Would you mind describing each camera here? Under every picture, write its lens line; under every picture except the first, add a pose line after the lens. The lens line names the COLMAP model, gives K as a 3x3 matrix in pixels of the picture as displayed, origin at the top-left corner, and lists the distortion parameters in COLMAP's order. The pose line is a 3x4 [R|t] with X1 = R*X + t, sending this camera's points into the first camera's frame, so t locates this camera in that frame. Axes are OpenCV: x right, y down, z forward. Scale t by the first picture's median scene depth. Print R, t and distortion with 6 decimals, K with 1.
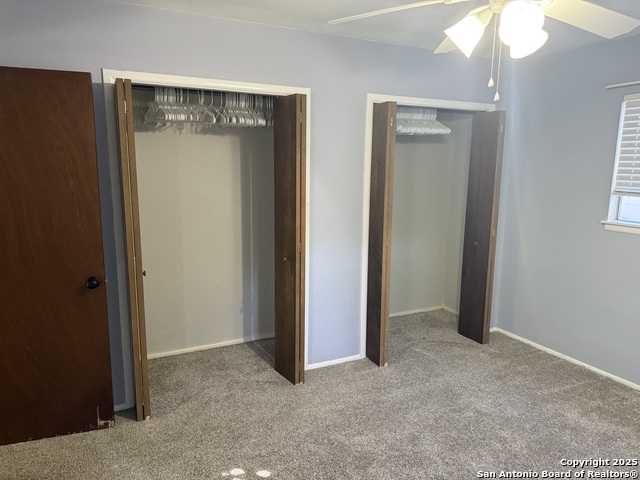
lens RADIAL K [[449.0, 0, 320.0], [0, 449.0, 240.0], [0, 0, 1]] dist [0.059850, -0.084304]
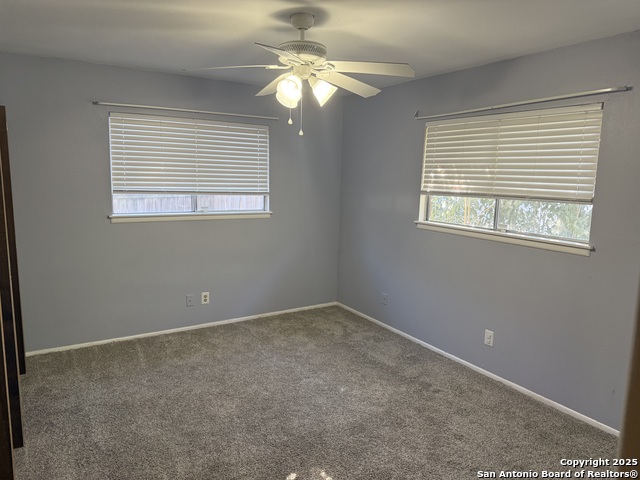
lens RADIAL K [[449.0, 0, 320.0], [0, 449.0, 240.0], [0, 0, 1]] dist [0.059850, -0.084304]
pose [[-0.092629, -0.157536, 0.983159, -0.606765], [0.141379, 0.975319, 0.169600, -0.104027], [-0.985612, 0.154708, -0.068071, 0.552083]]
